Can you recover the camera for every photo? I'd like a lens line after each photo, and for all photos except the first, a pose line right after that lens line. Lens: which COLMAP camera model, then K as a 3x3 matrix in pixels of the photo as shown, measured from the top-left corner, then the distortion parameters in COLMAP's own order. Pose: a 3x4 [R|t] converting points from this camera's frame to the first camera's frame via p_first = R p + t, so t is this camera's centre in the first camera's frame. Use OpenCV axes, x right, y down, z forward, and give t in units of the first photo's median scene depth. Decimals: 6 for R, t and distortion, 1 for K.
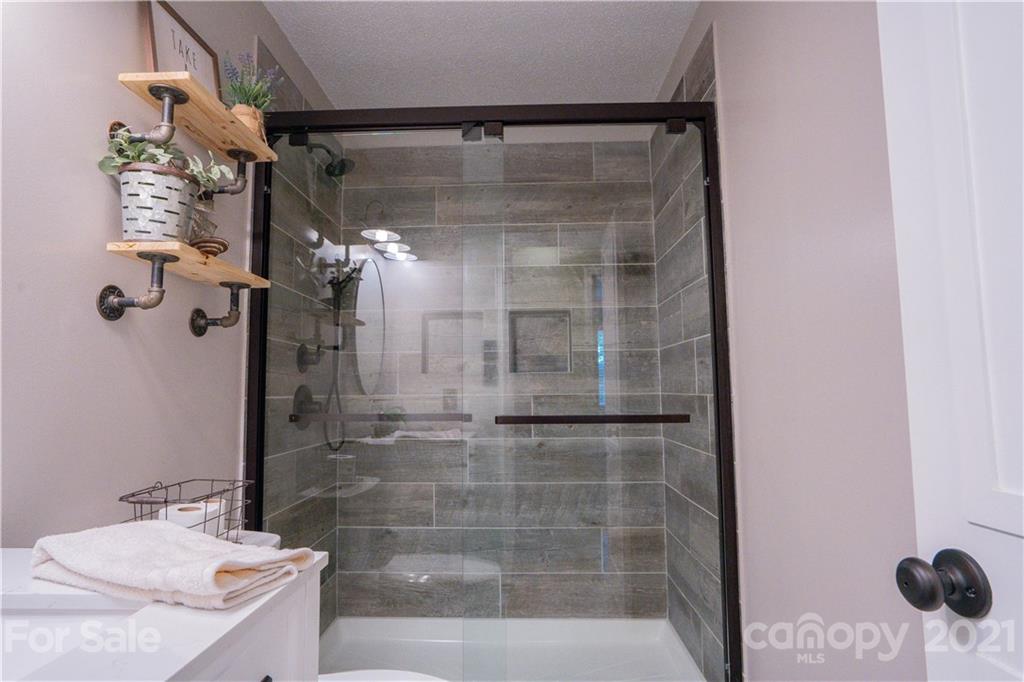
lens RADIAL K [[527.9, 0, 514.3], [0, 527.9, 346.6], [0, 0, 1]] dist [-0.054875, 0.031777]
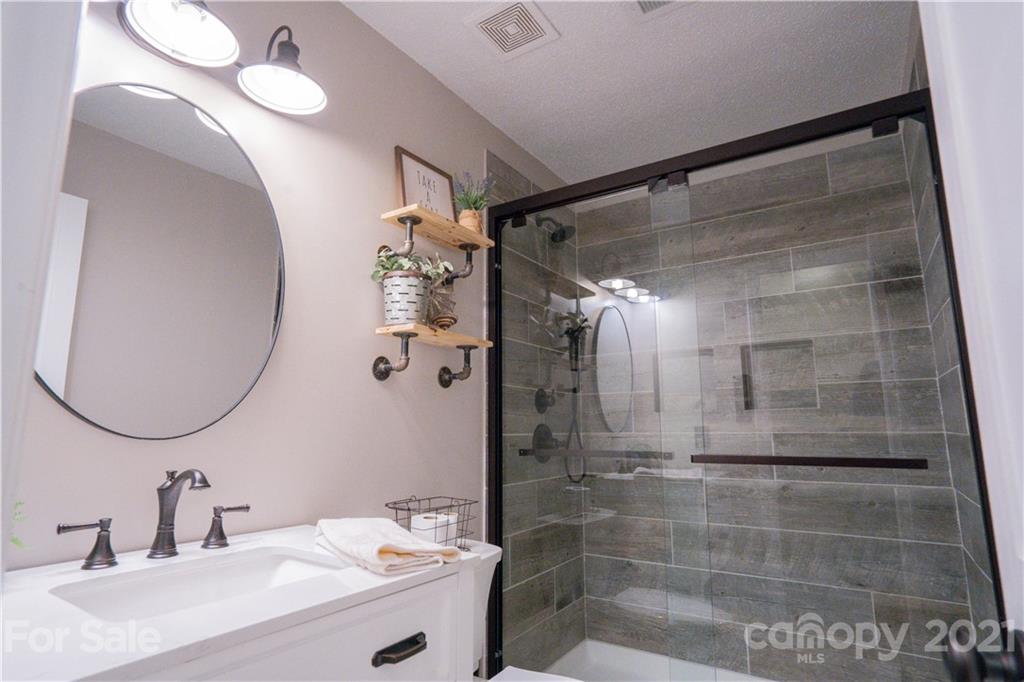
lens RADIAL K [[527.9, 0, 514.3], [0, 527.9, 346.6], [0, 0, 1]] dist [-0.054875, 0.031777]
pose [[0.853838, -0.074034, -0.515247, 0.157596], [0.038726, 0.996126, -0.078955, -0.007401], [0.519096, 0.047462, 0.853397, -0.038613]]
